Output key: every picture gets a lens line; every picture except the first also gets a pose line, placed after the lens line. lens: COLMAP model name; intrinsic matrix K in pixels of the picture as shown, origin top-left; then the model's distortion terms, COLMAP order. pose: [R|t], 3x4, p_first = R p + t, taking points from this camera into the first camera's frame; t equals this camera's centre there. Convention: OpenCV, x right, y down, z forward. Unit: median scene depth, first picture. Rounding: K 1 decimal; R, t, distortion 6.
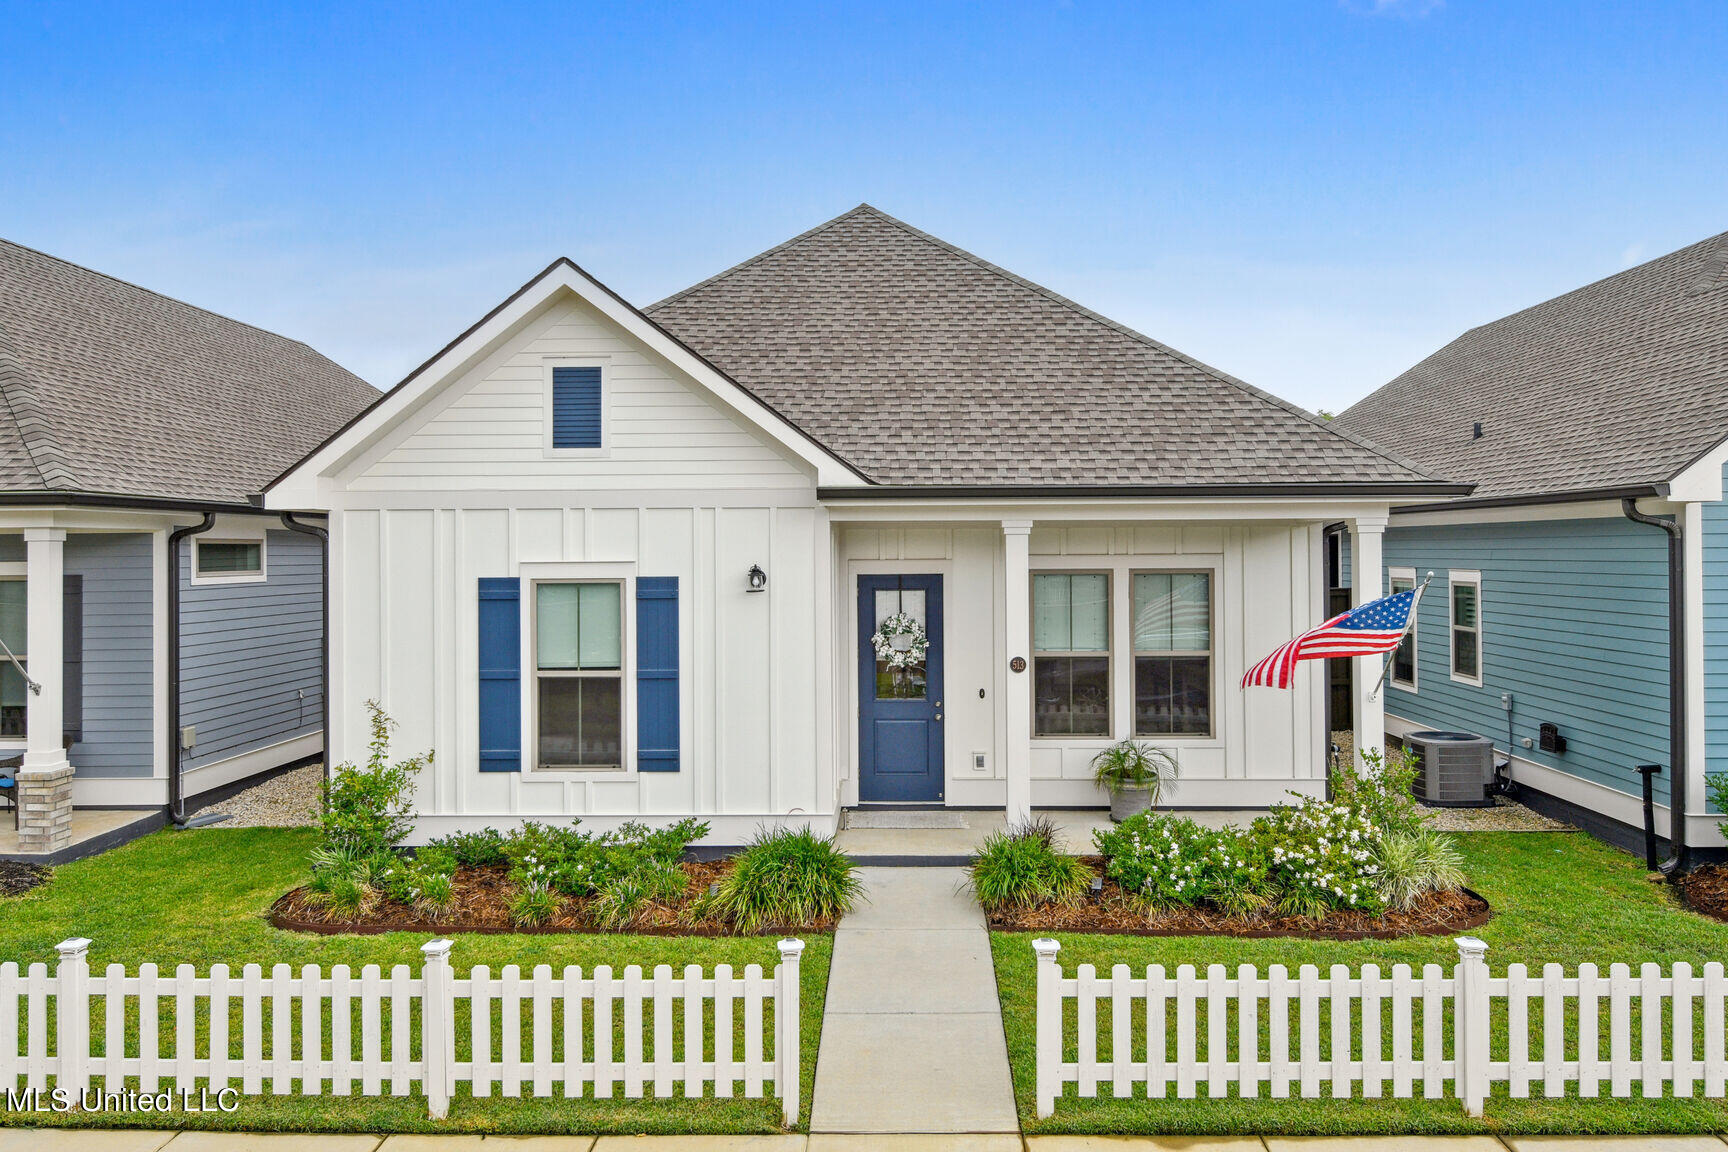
lens RADIAL K [[1243.6, 0, 866.5], [0, 1243.6, 569.0], [0, 0, 1]] dist [0.001136, 0.000825]
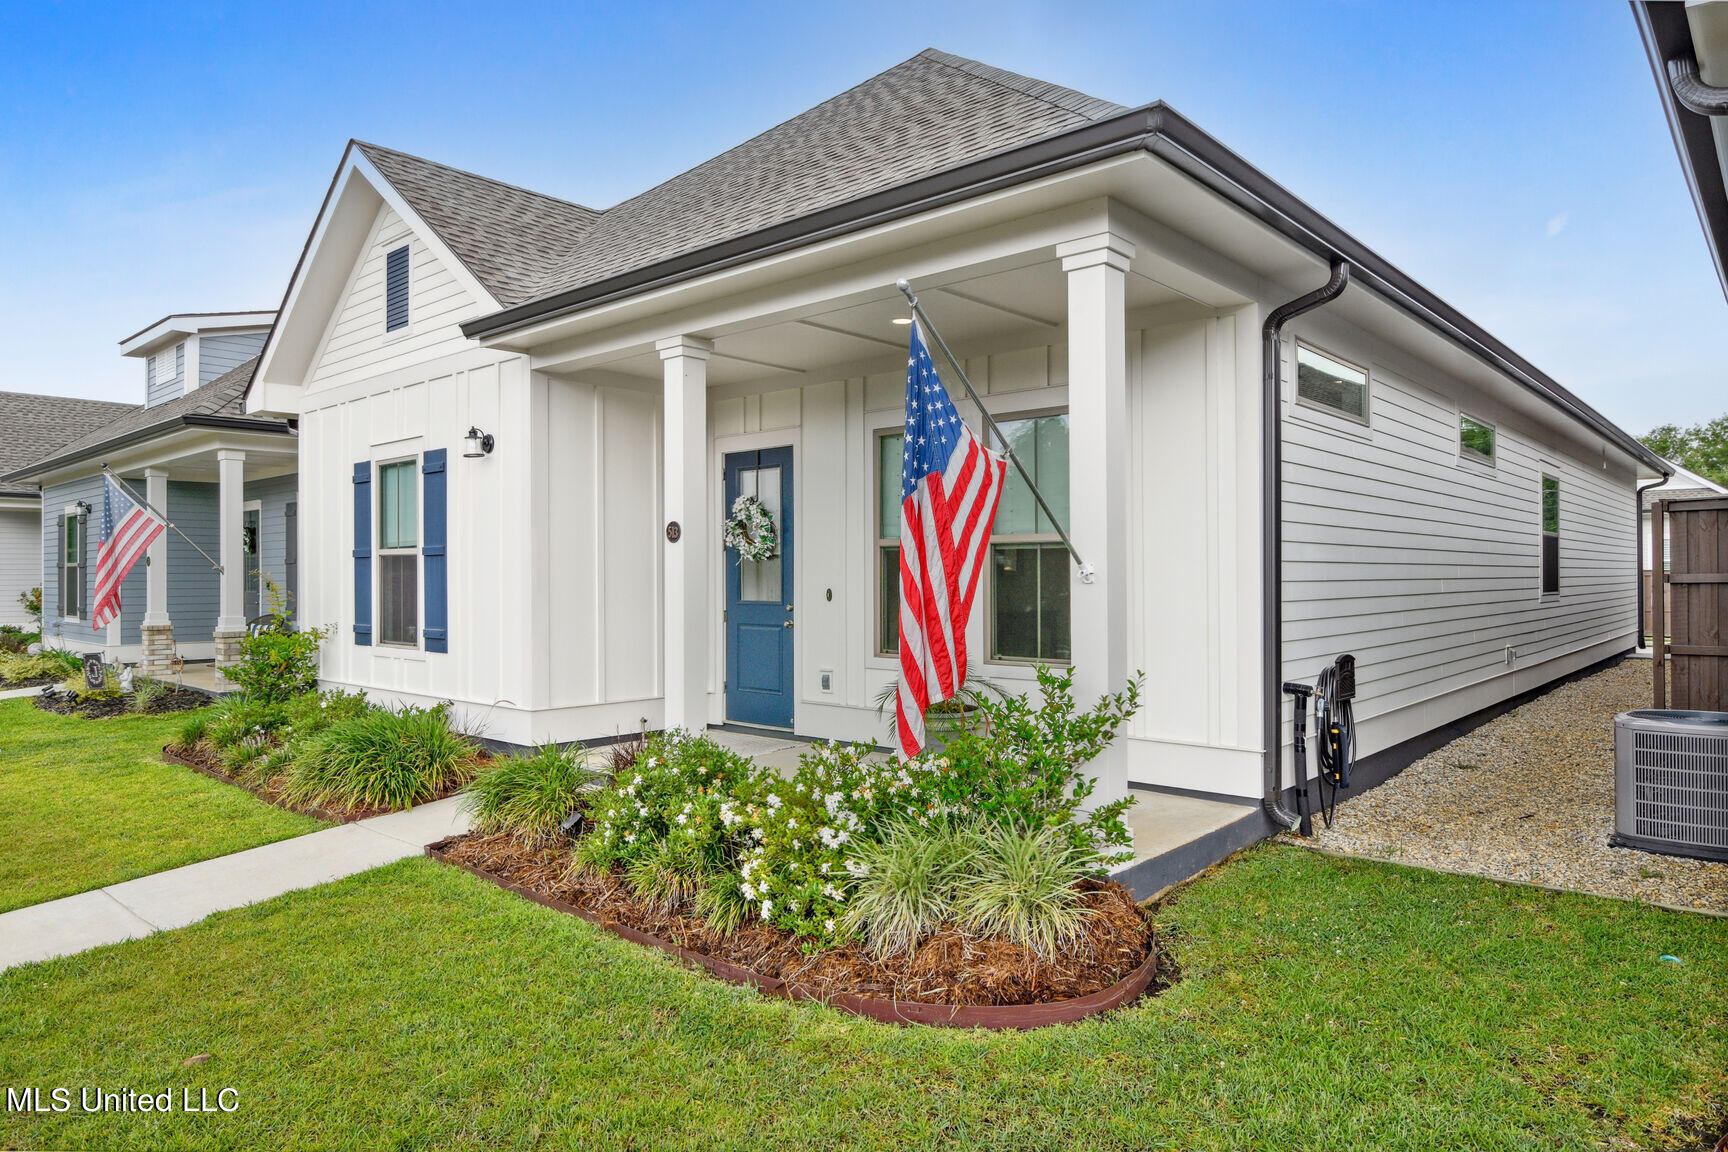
lens RADIAL K [[1067.5, 0, 863.6], [0, 1067.5, 573.1], [0, 0, 1]] dist [-0.003409, -0.000869]
pose [[0.767477, 0.002392, -0.641072, 0.537549], [-0.008124, 0.999949, -0.005995, 0.090383], [0.641025, 0.009809, 0.767458, 0.500776]]
